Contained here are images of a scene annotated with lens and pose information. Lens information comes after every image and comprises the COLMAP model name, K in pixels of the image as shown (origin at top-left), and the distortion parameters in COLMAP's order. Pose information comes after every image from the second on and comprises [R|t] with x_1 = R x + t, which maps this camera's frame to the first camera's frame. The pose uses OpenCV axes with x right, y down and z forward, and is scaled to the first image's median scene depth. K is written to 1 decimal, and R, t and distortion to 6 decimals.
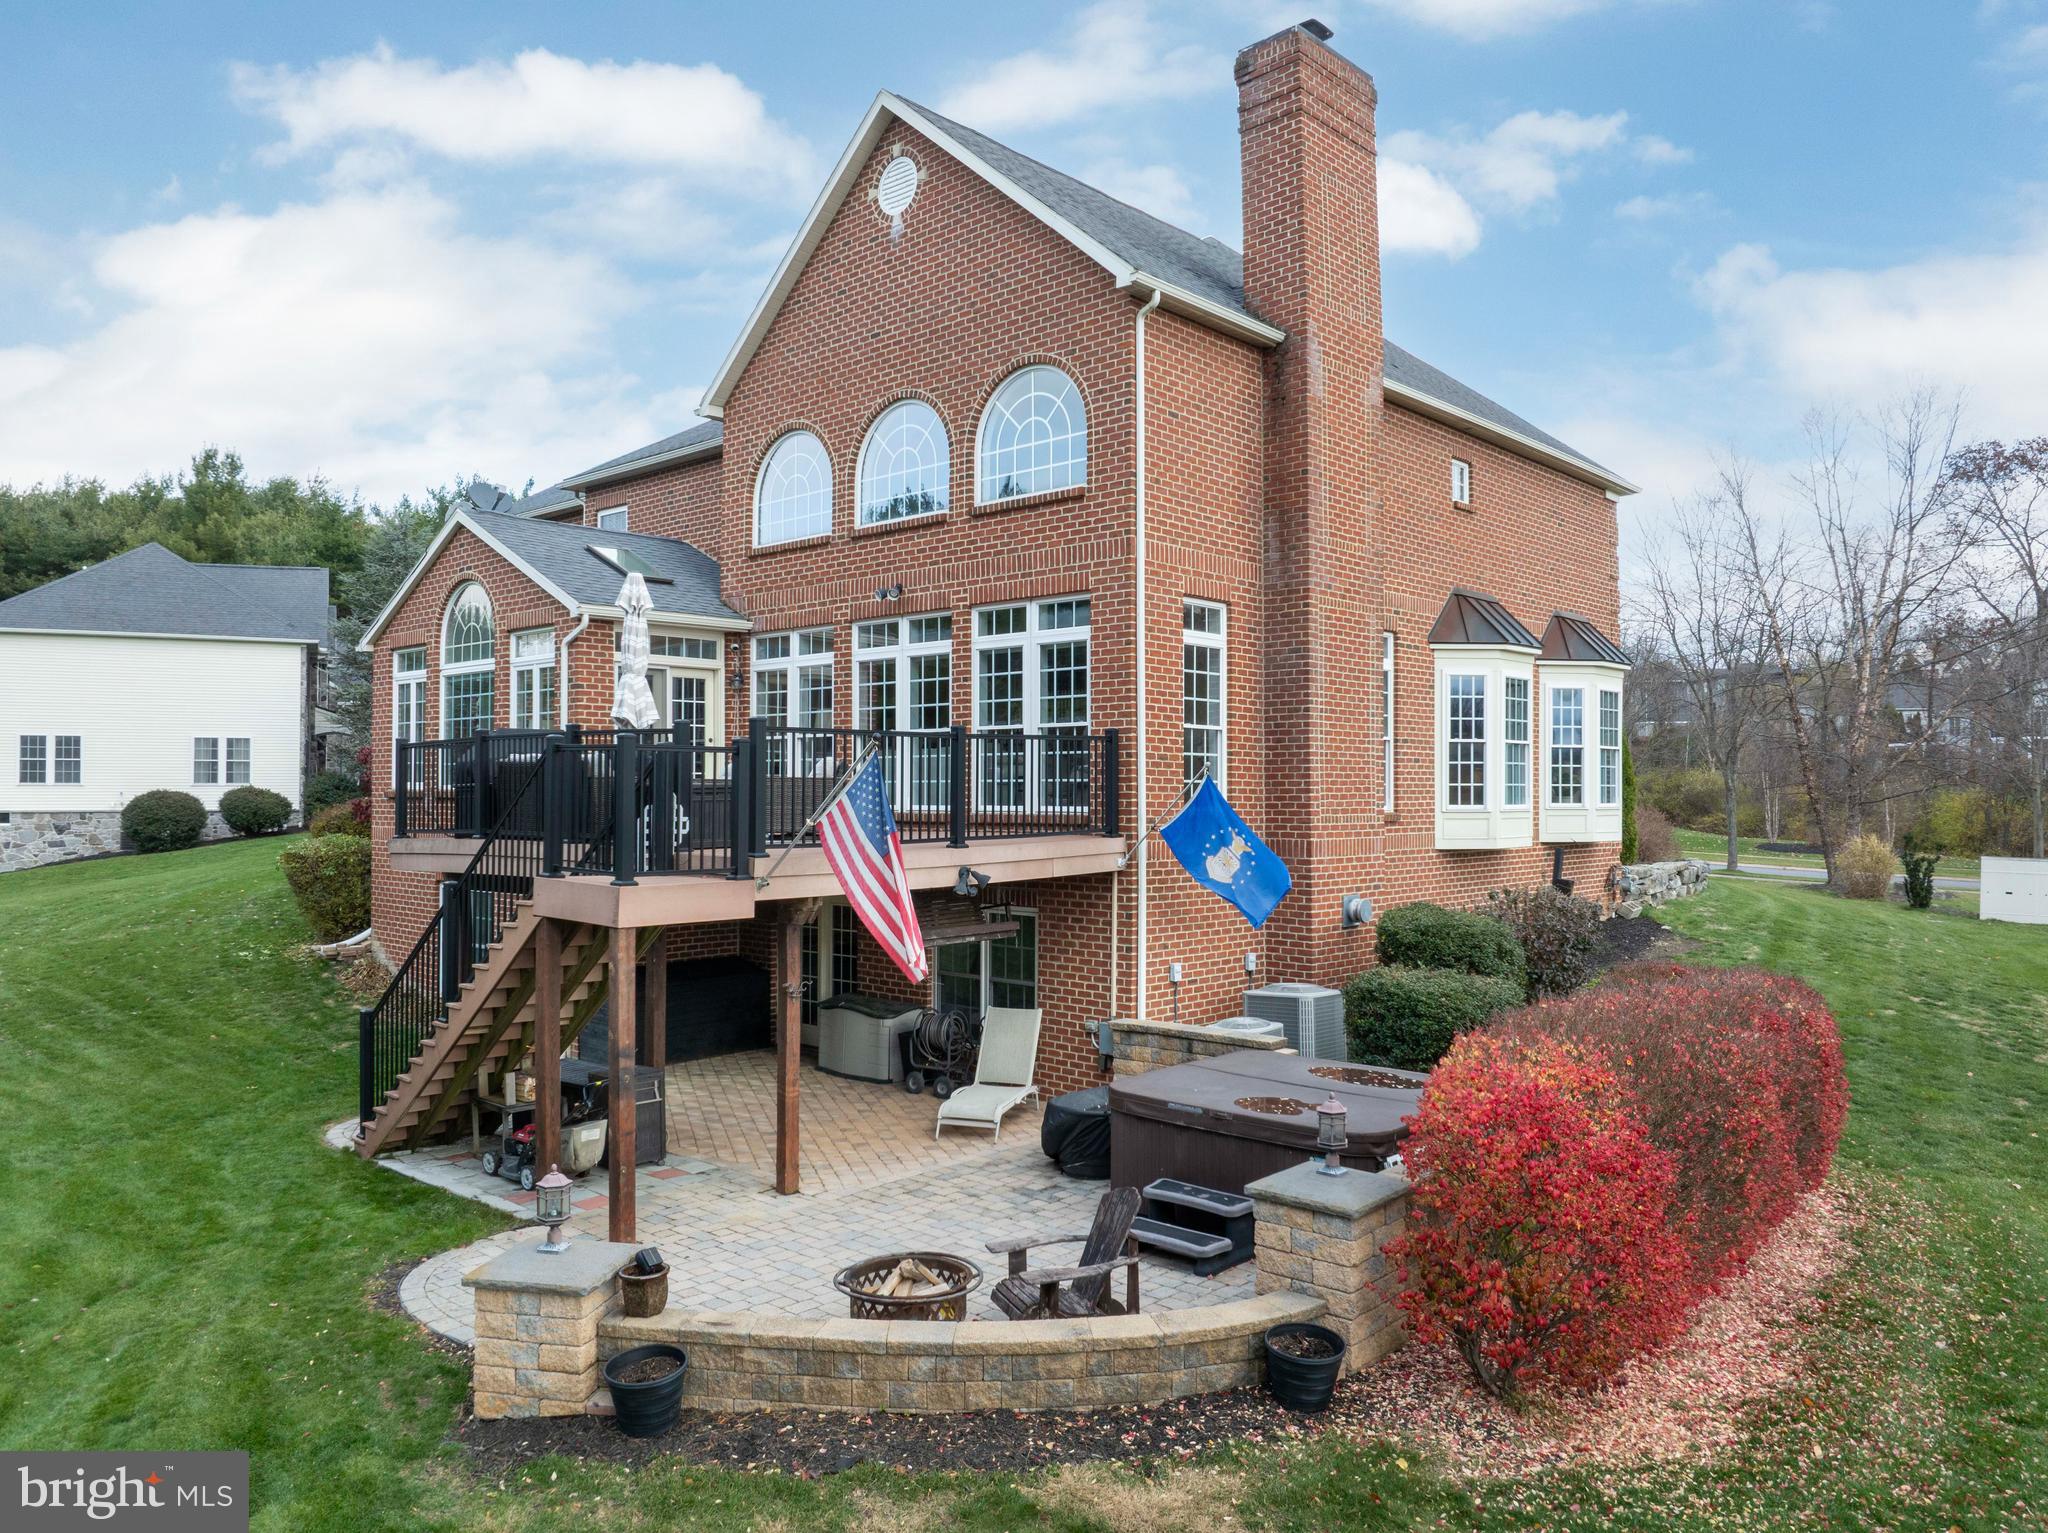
lens RADIAL K [[1437.5, 0, 1026.7], [0, 1437.5, 771.0], [0, 0, 1]] dist [-0.032626, -0.001795]
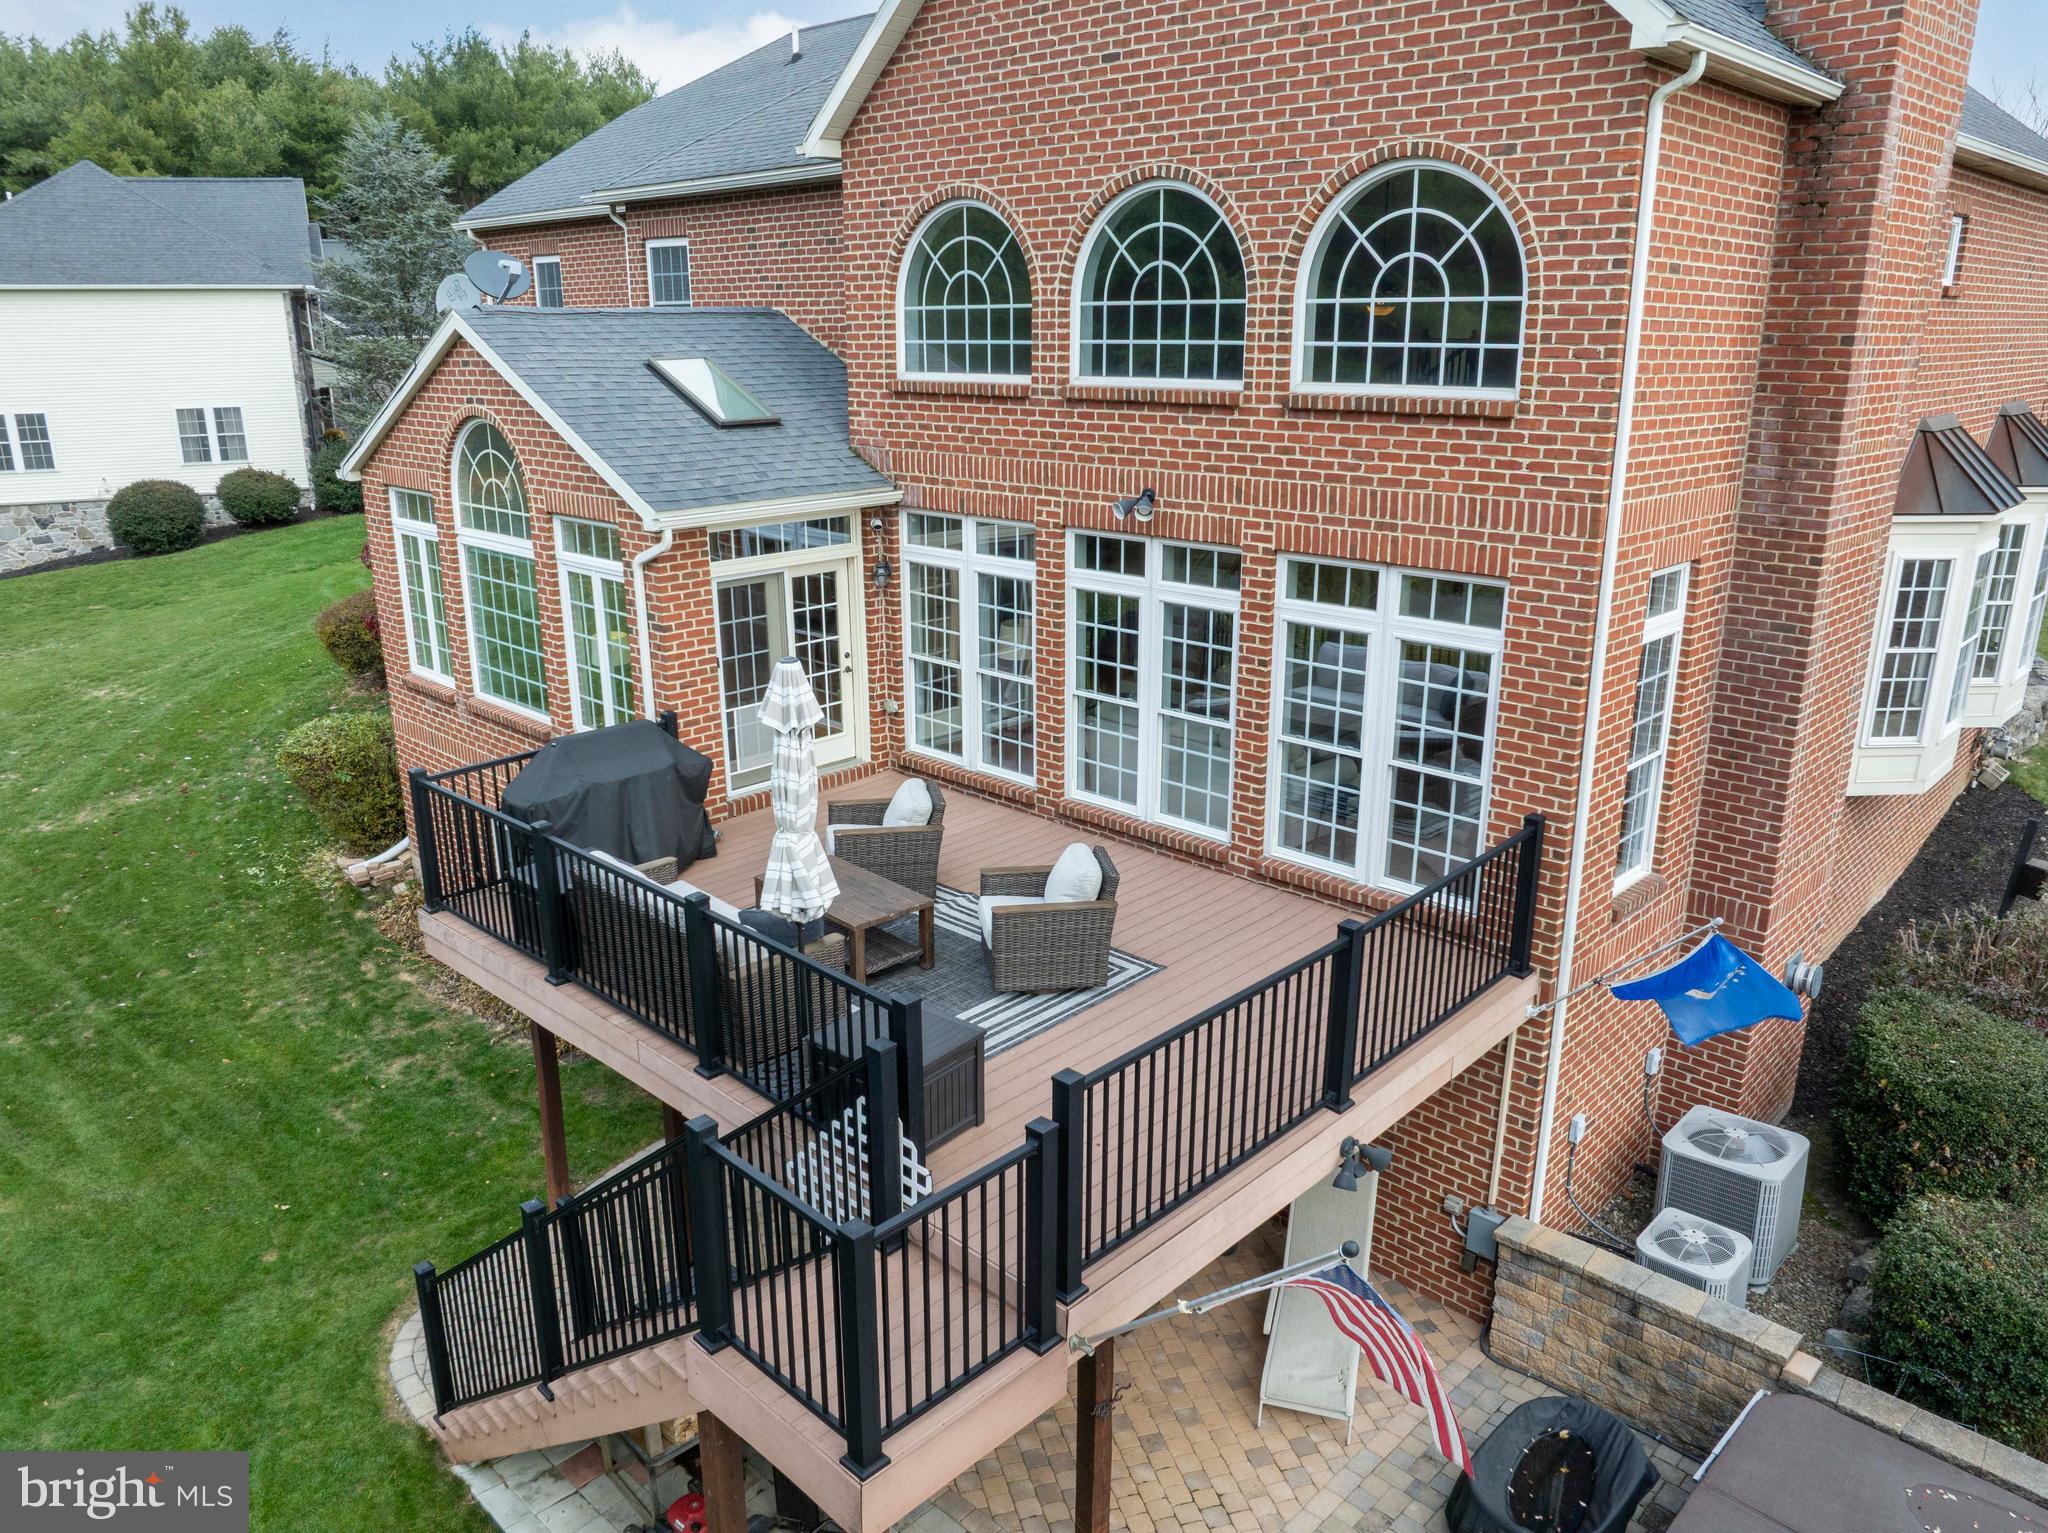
lens RADIAL K [[1431.1, 0, 1024.0], [0, 1431.1, 766.5], [0, 0, 1]] dist [-0.031616, 0.002672]
pose [[0.999651, 0.003686, -0.026156, -0.137551], [0.004532, 0.951596, 0.307318, -0.224881], [0.026023, -0.307329, 0.951247, 0.376569]]
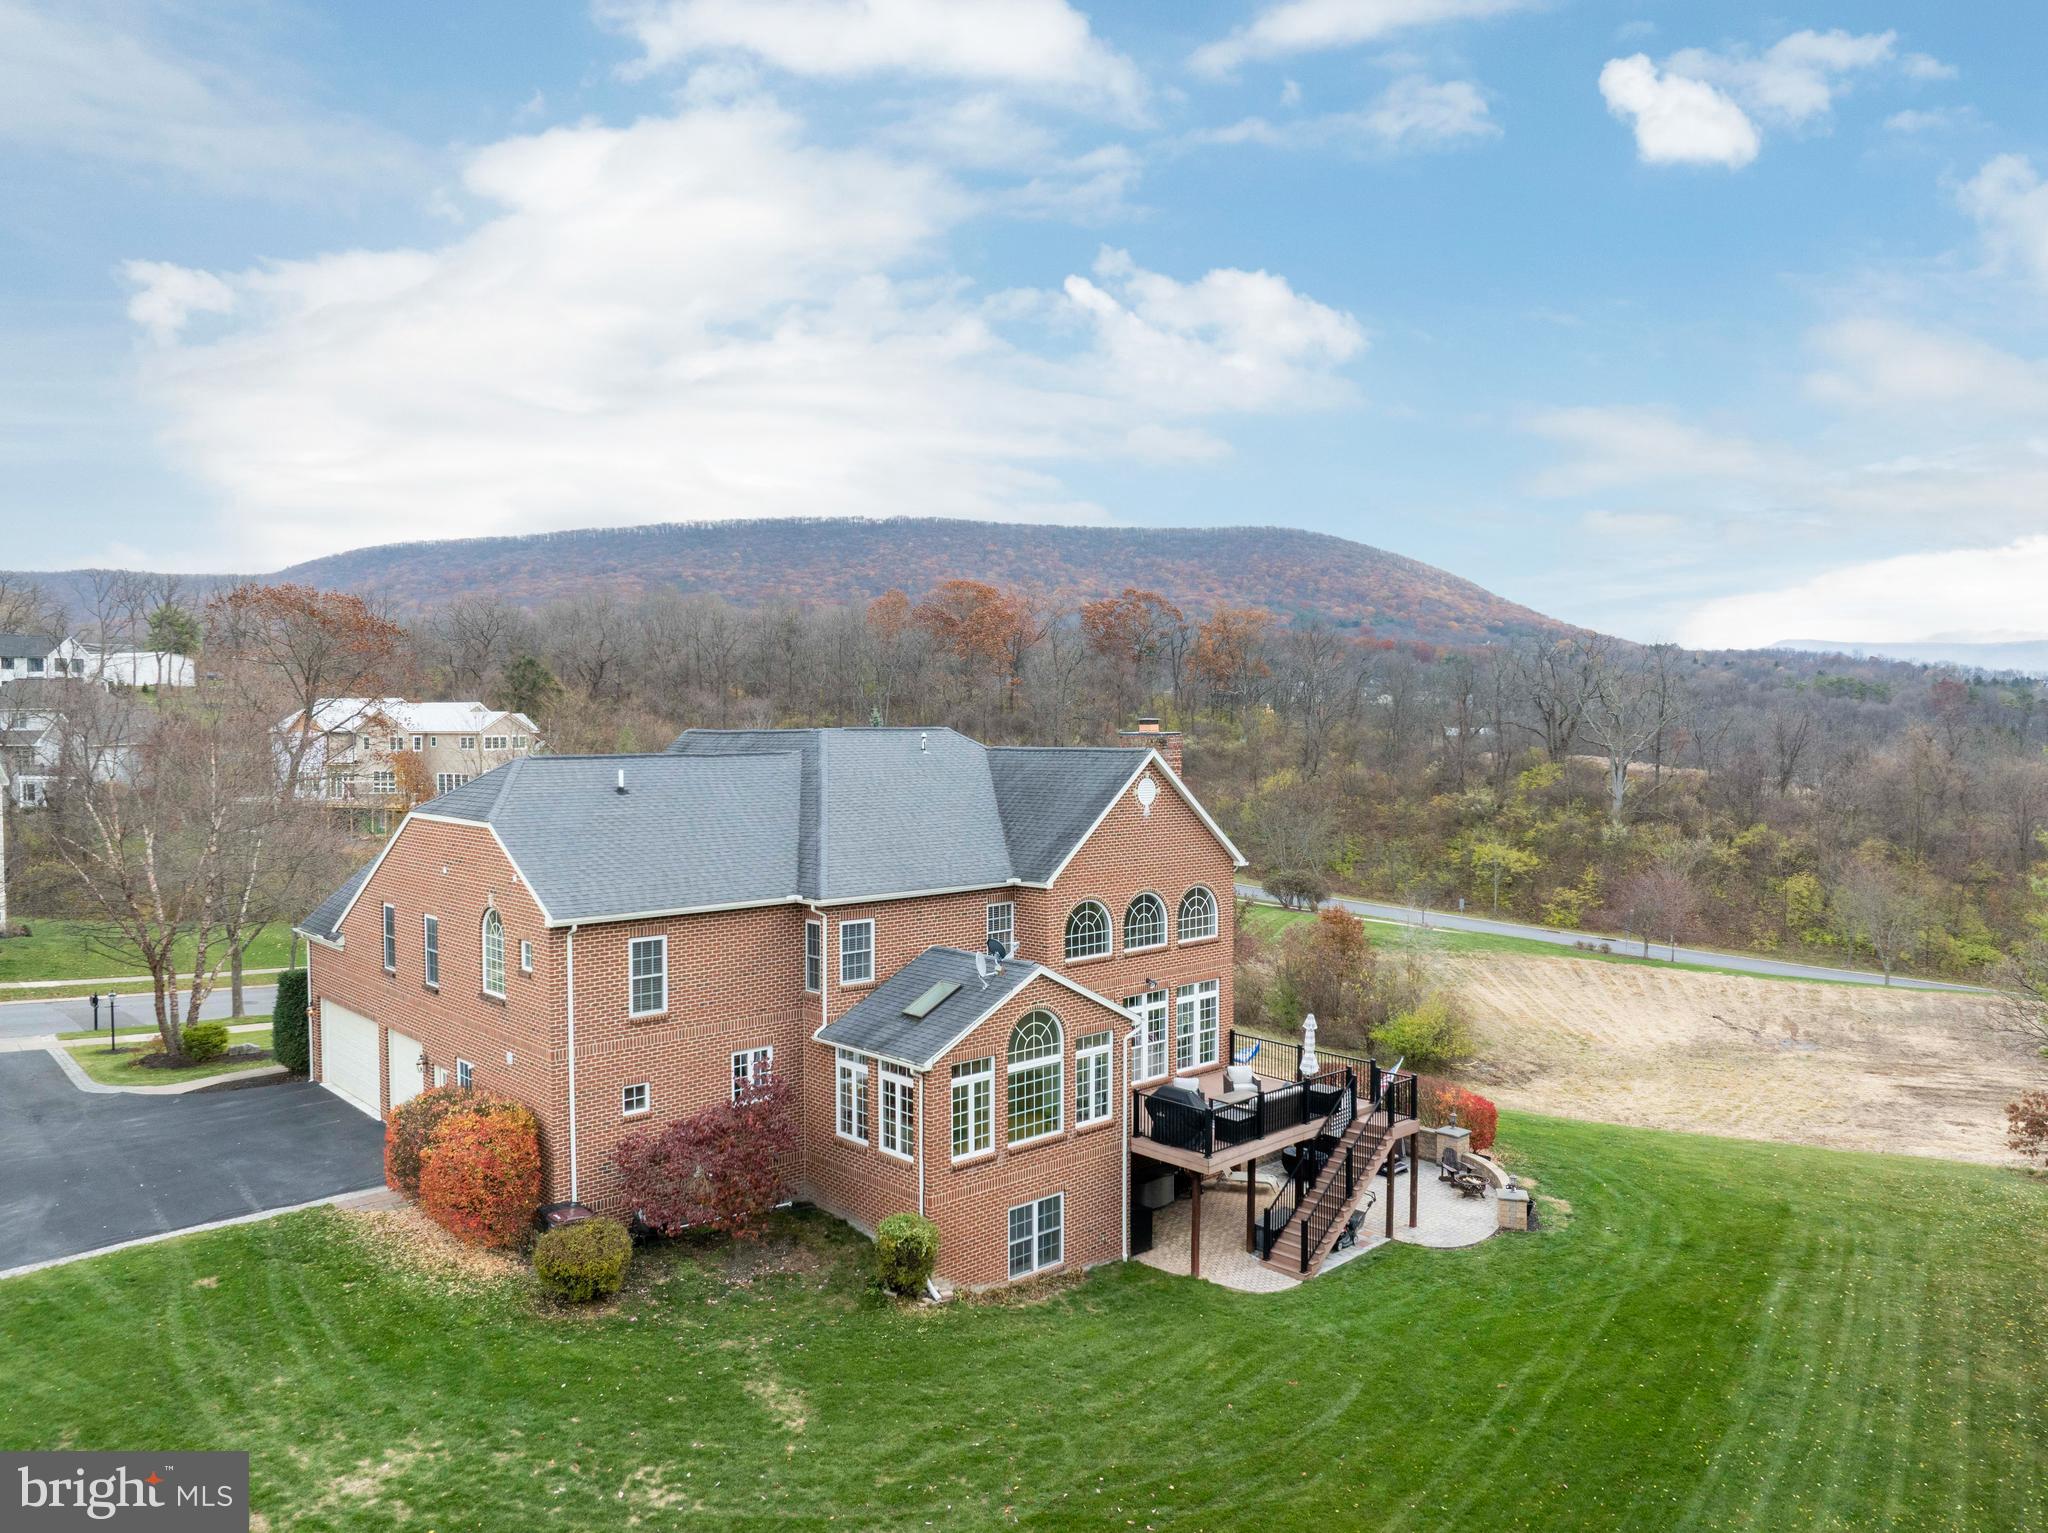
lens RADIAL K [[1435.1, 0, 1015.5], [0, 1435.1, 776.5], [0, 0, 1]] dist [-0.008446, -0.039315]
pose [[0.075813, -0.039684, 0.996332, -2.415062], [-0.009152, 0.999138, 0.040492, -0.558862], [-0.997080, -0.012188, 0.075385, 1.117533]]
